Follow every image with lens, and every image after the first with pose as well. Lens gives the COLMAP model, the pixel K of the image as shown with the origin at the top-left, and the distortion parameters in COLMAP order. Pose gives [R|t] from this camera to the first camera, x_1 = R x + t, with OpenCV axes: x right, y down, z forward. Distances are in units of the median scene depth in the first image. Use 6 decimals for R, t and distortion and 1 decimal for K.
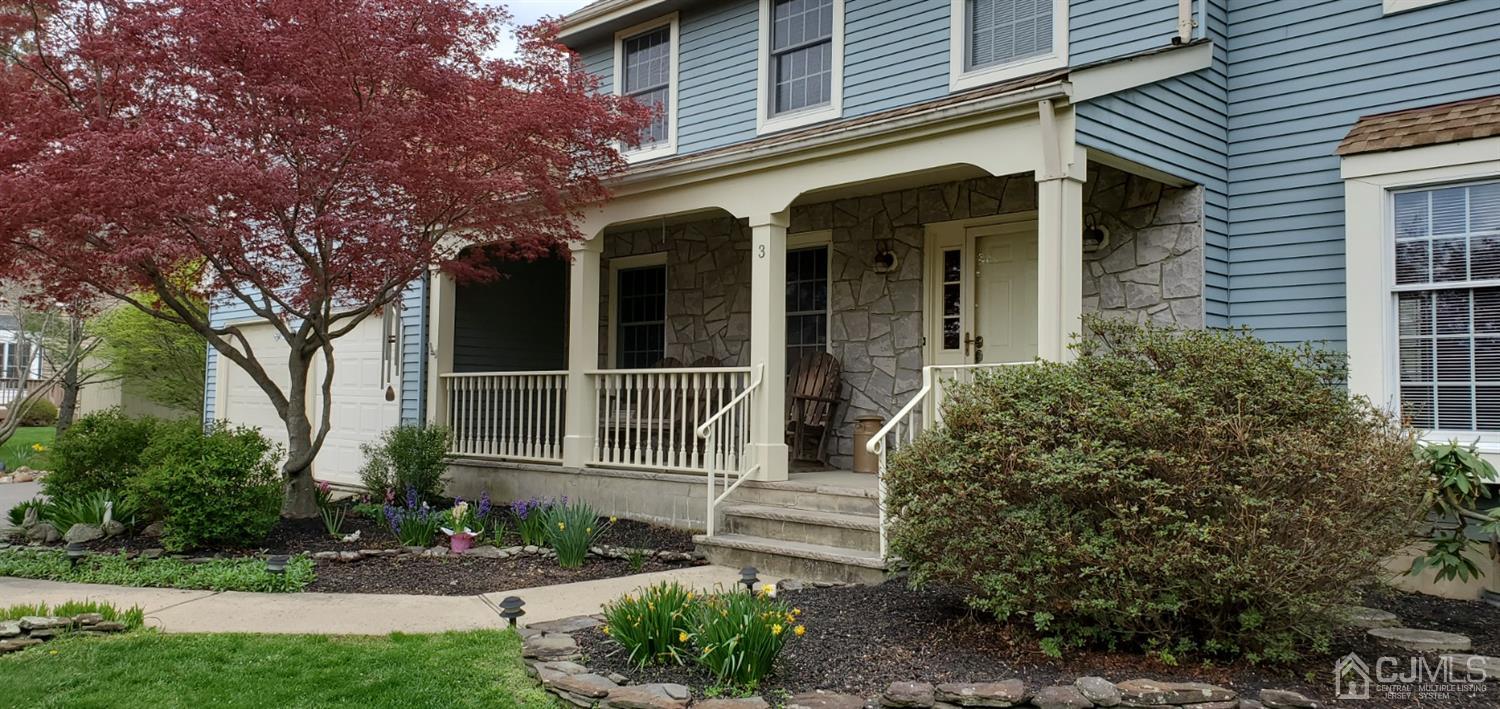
lens RADIAL K [[1170.7, 0, 727.6], [0, 1170.7, 343.5], [0, 0, 1]] dist [0.147999, -0.234751]
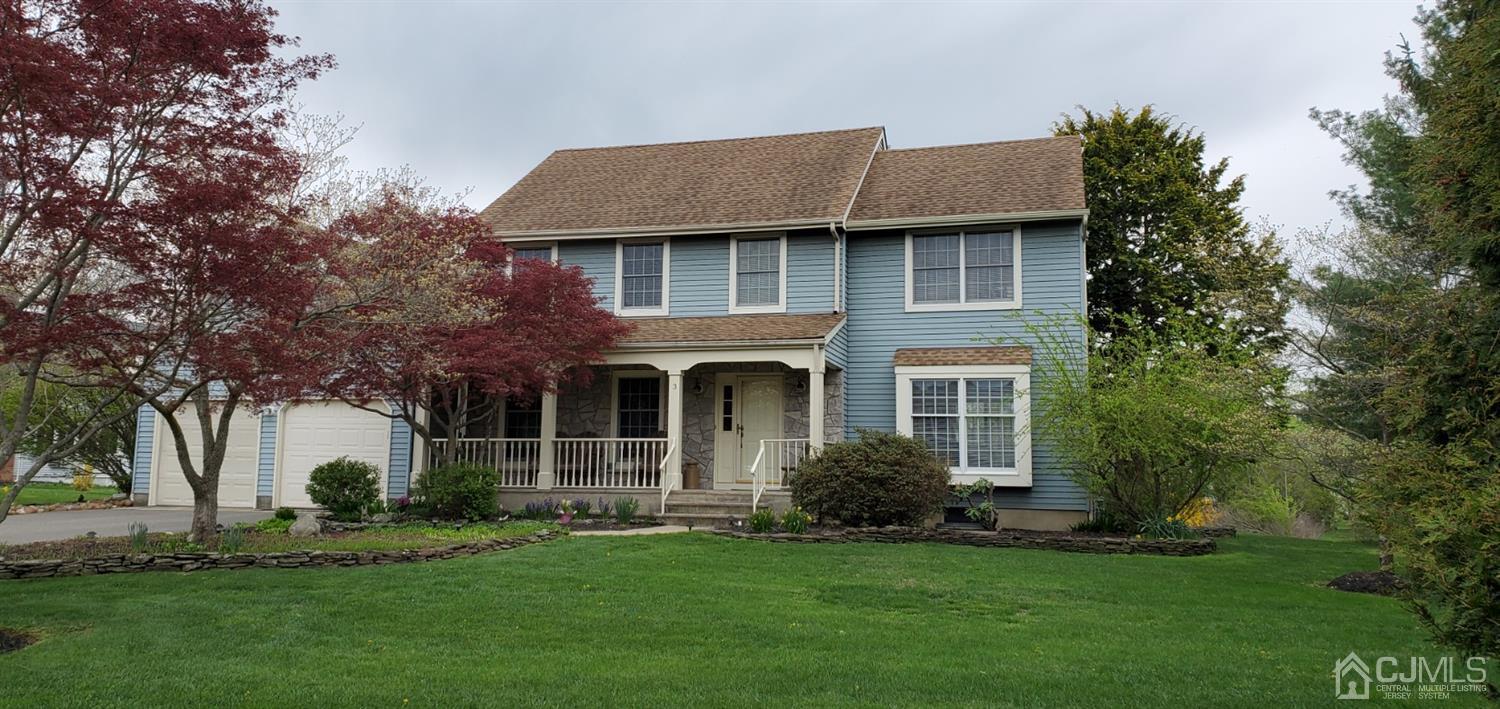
lens RADIAL K [[1170.7, 0, 727.6], [0, 1170.7, 343.5], [0, 0, 1]] dist [0.147999, -0.234751]
pose [[0.876194, 0.053696, 0.478959, -0.997540], [-0.028110, 0.997776, -0.060437, -0.030485], [-0.481139, 0.039491, 0.875754, -1.049095]]
